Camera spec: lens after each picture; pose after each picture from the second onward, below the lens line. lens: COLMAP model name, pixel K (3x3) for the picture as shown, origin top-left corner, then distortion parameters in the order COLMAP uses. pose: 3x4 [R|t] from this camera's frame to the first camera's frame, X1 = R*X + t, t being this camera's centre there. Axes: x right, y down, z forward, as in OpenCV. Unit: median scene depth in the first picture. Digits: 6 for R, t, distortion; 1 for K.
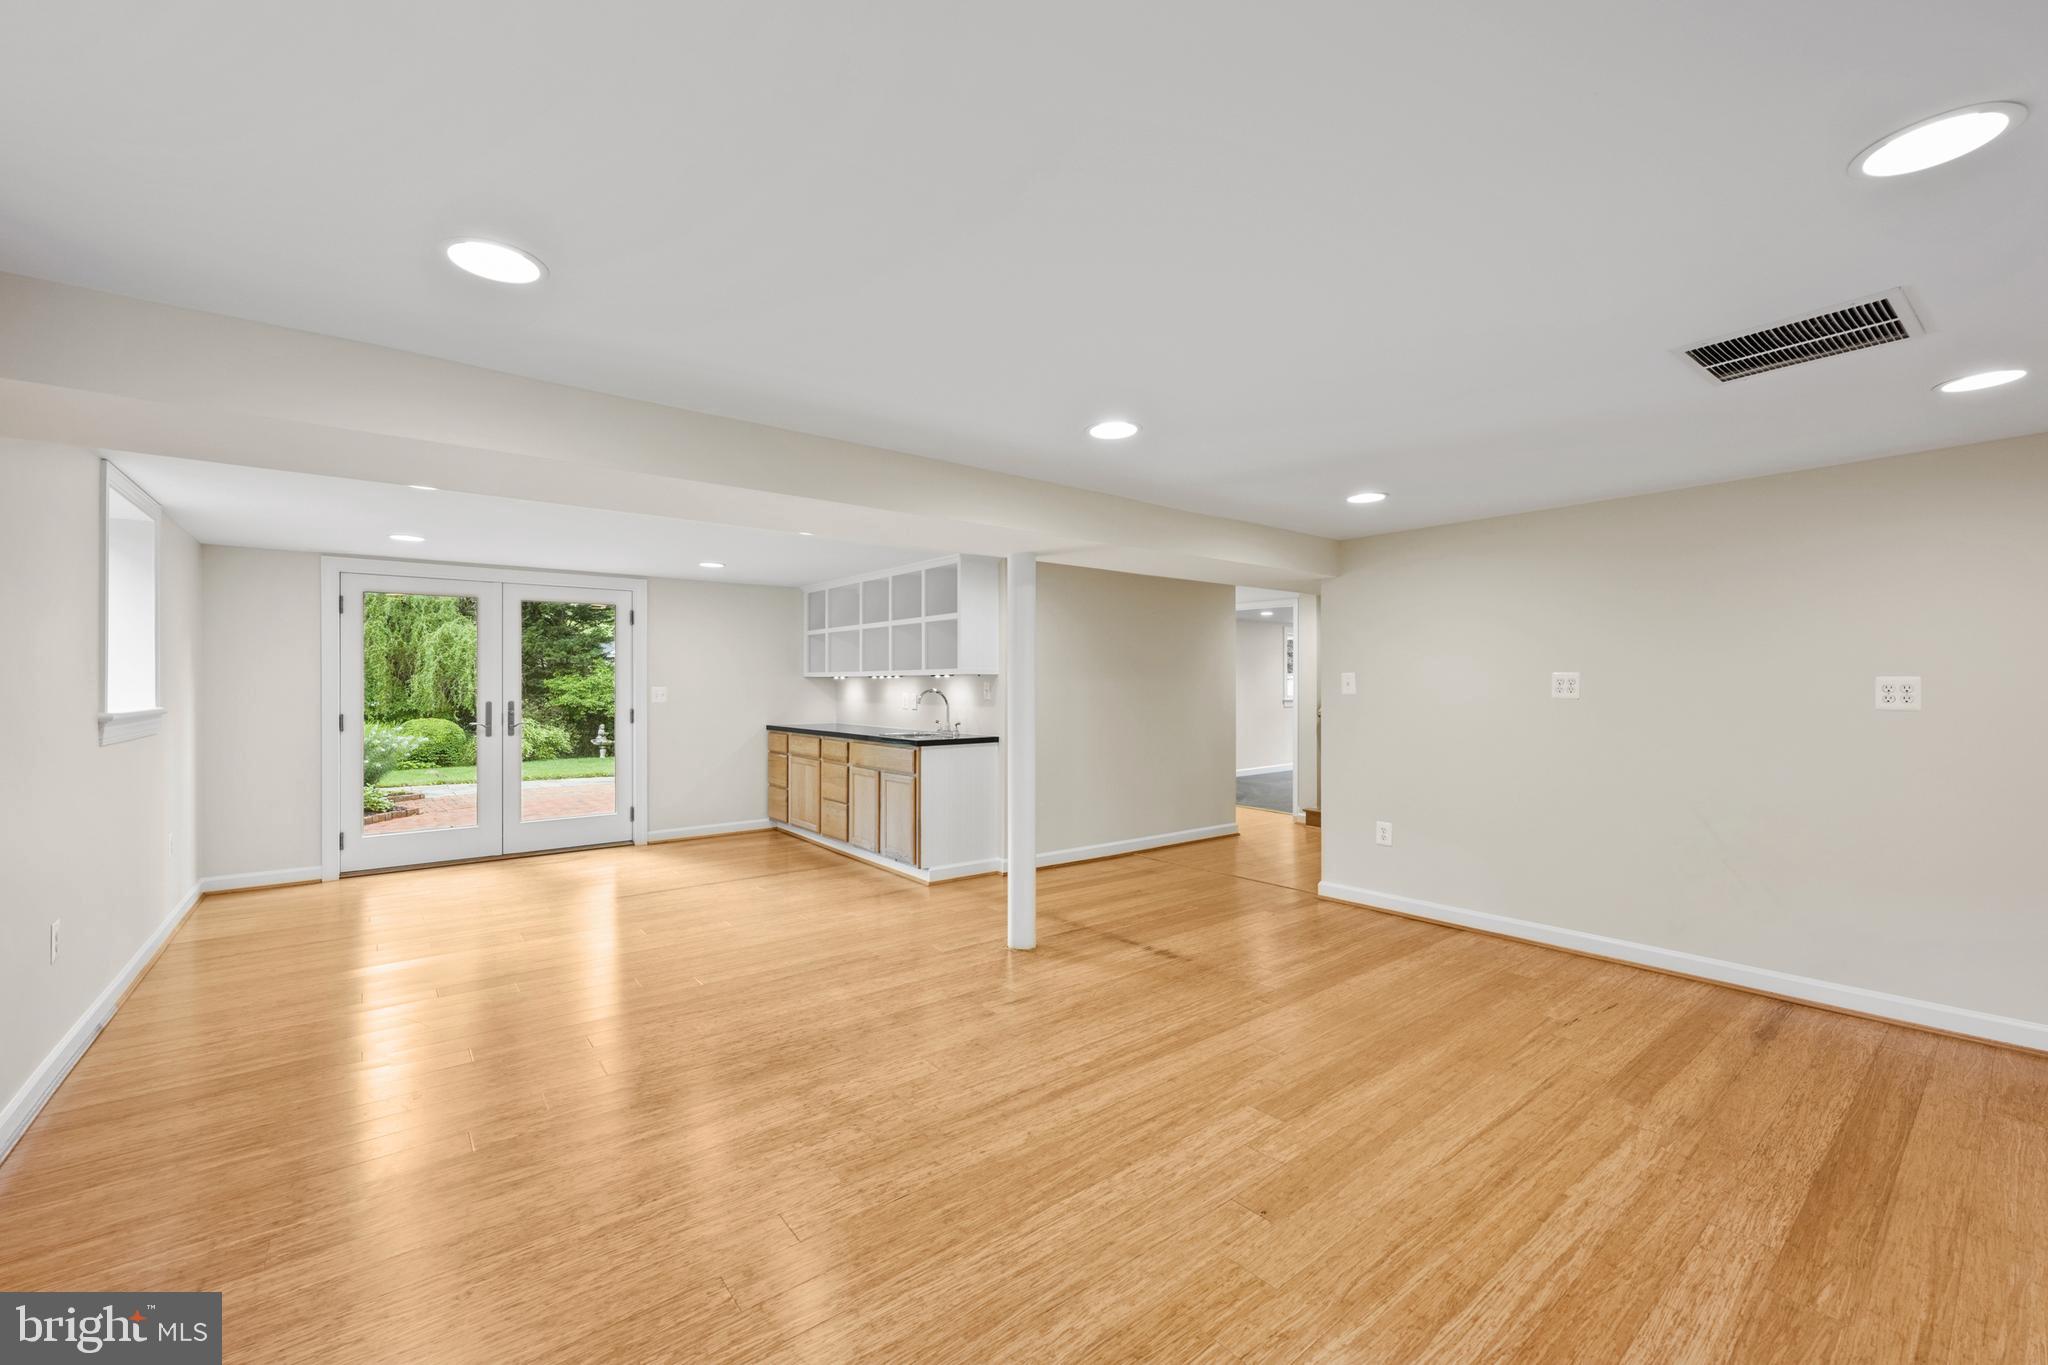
lens RADIAL K [[821.1, 0, 1019.2], [0, 821.1, 684.2], [0, 0, 1]] dist [-0.000278, 0.000003]
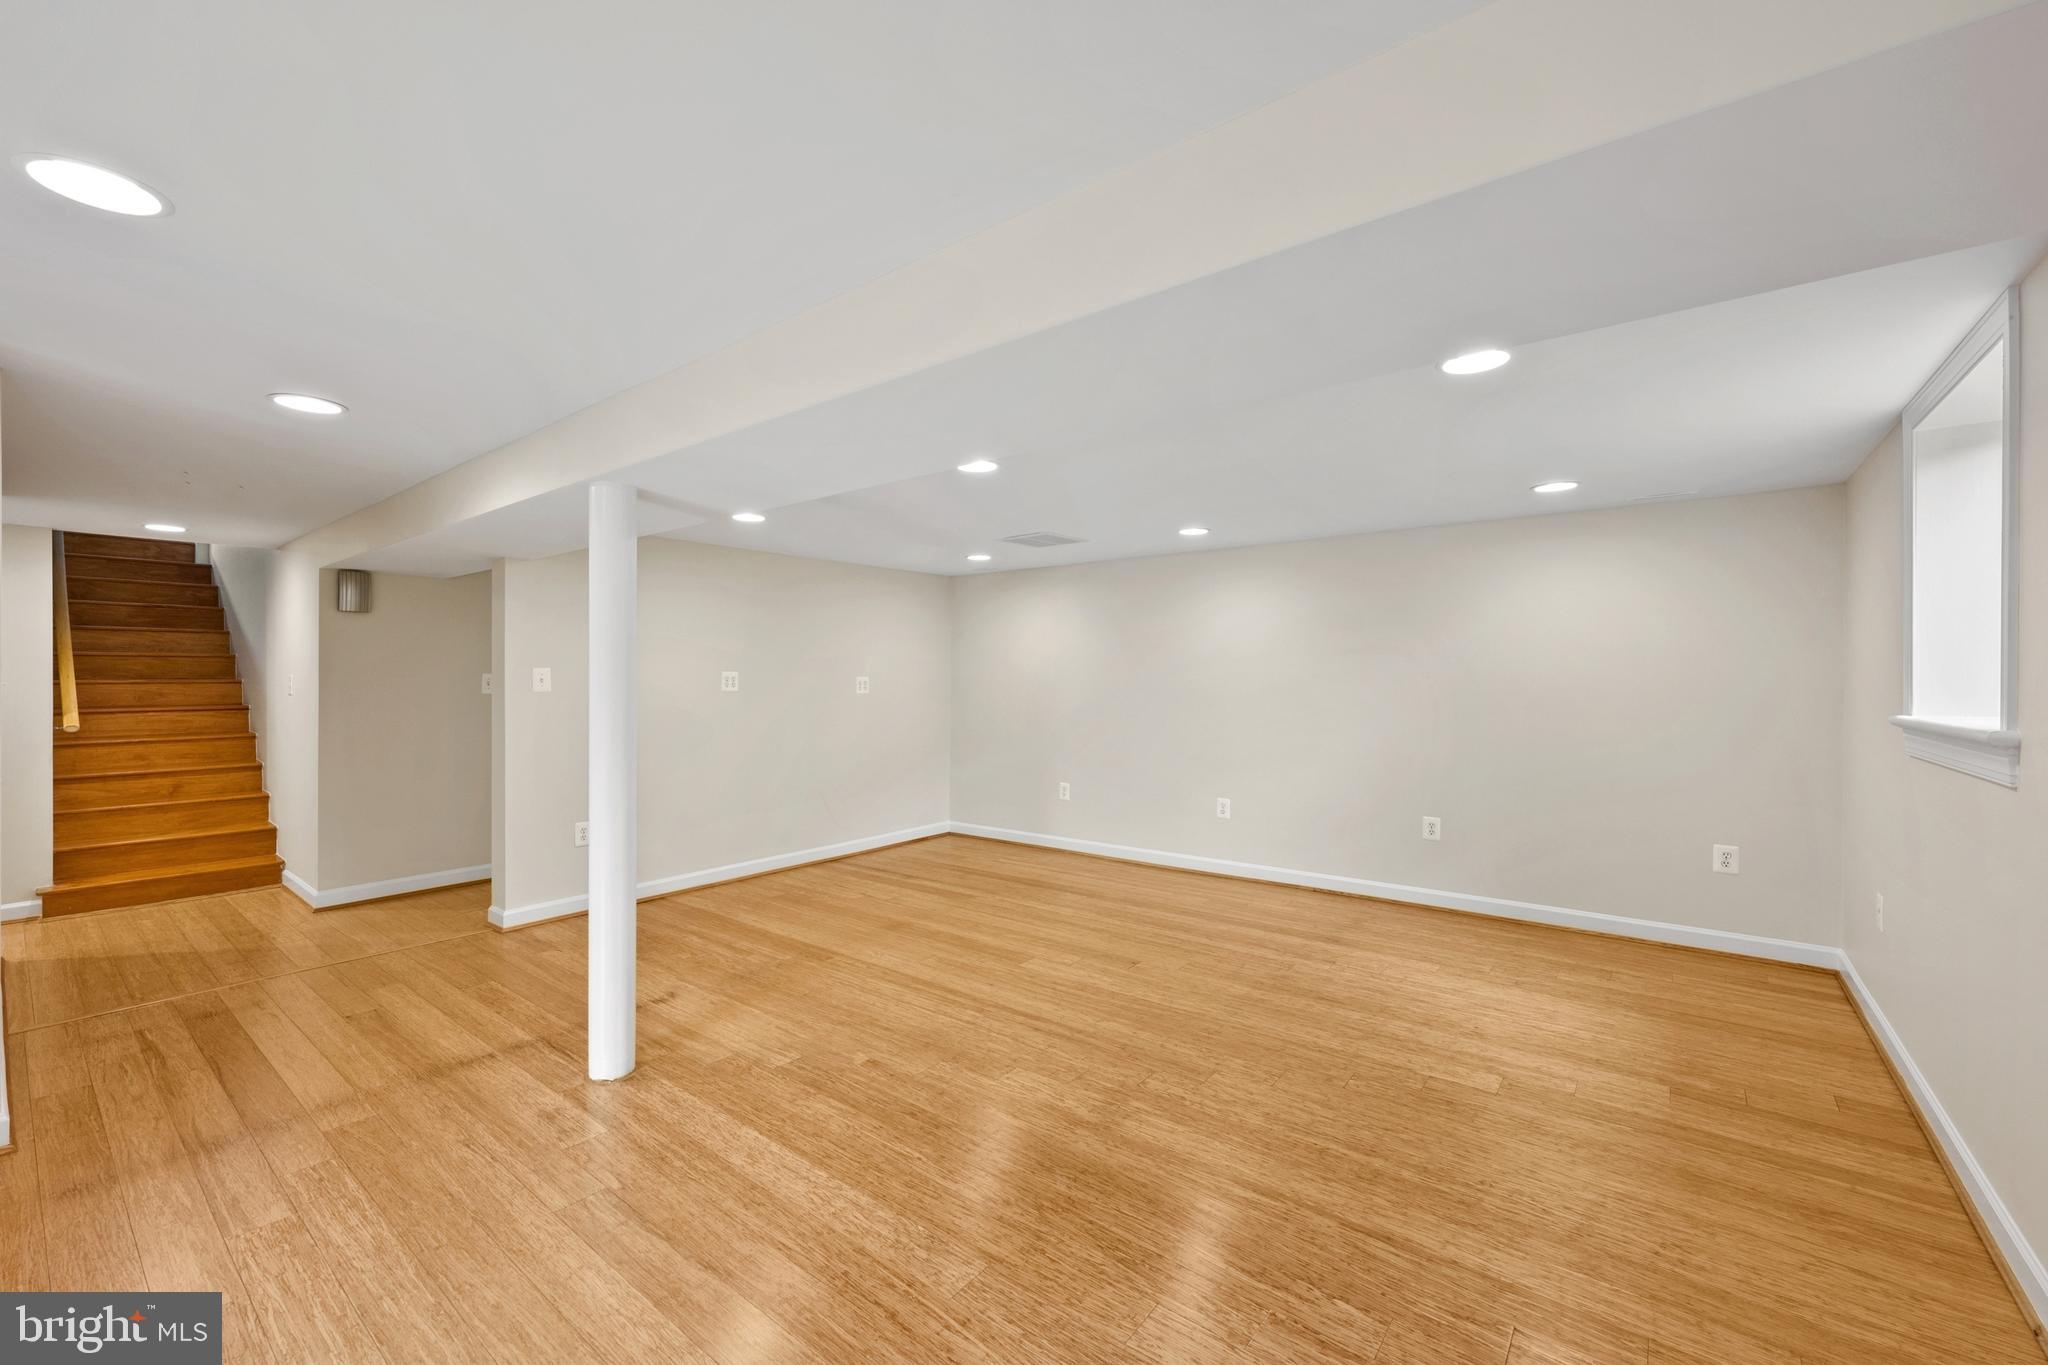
lens RADIAL K [[821.1, 0, 1019.2], [0, 821.1, 684.2], [0, 0, 1]] dist [-0.000278, 0.000003]
pose [[-0.225722, -0.004043, 0.974183, -1.049221], [0.001428, 0.999989, 0.004481, -0.000833], [-0.974191, 0.002402, -0.225714, 1.199758]]
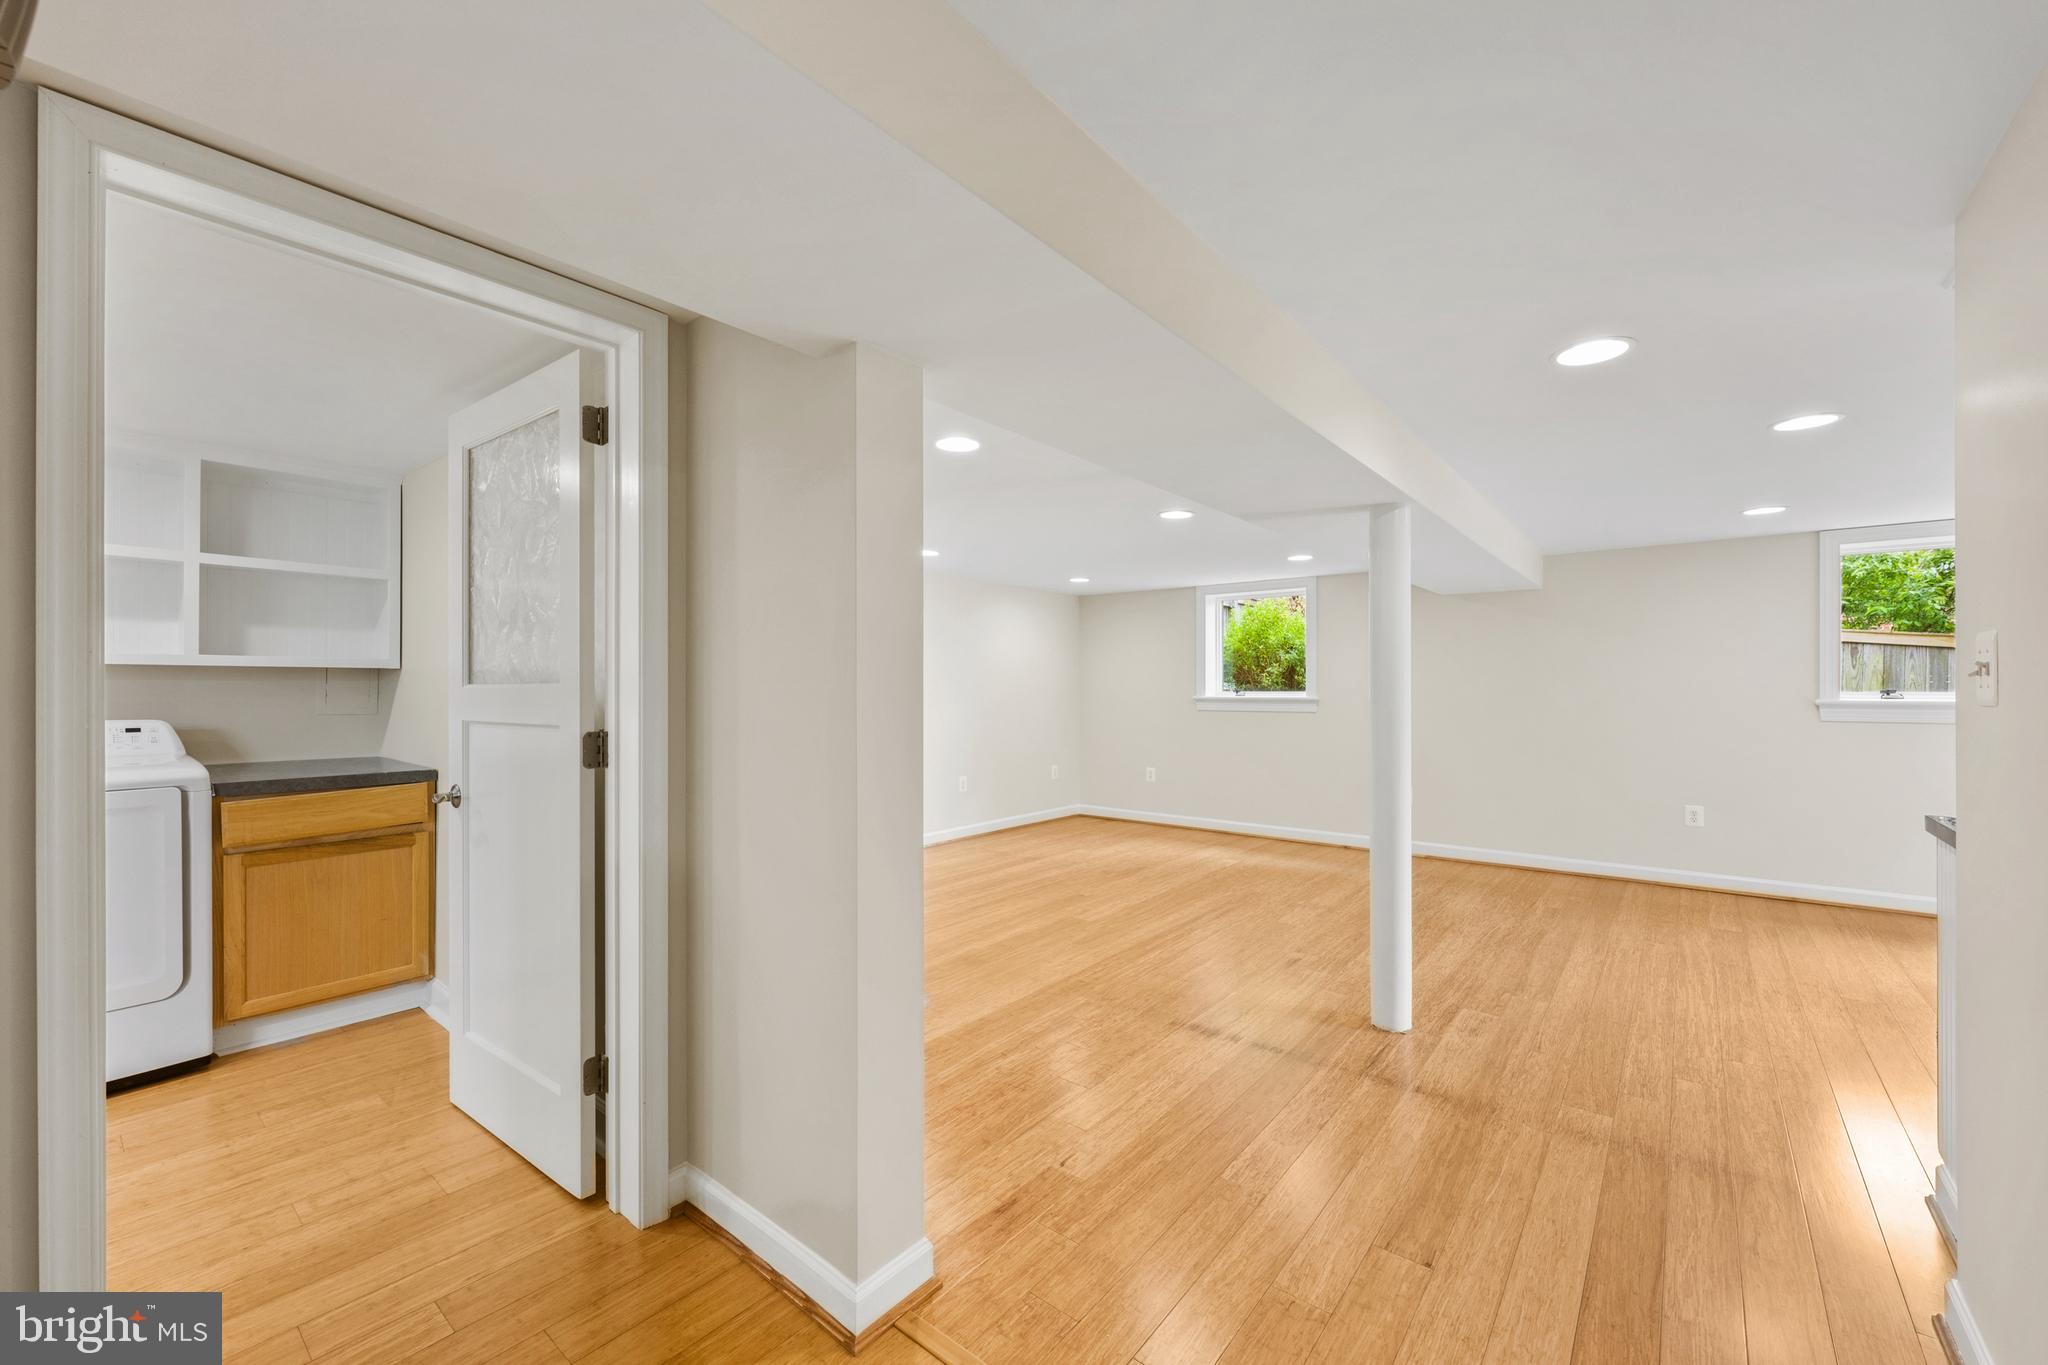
lens RADIAL K [[821.1, 0, 1019.2], [0, 821.1, 684.2], [0, 0, 1]] dist [-0.000278, 0.000003]
pose [[-0.977259, 0.000506, -0.212047, 0.720711], [0.000929, 0.999998, -0.001896, 0.009248], [0.212045, -0.002050, -0.977258, 2.416238]]
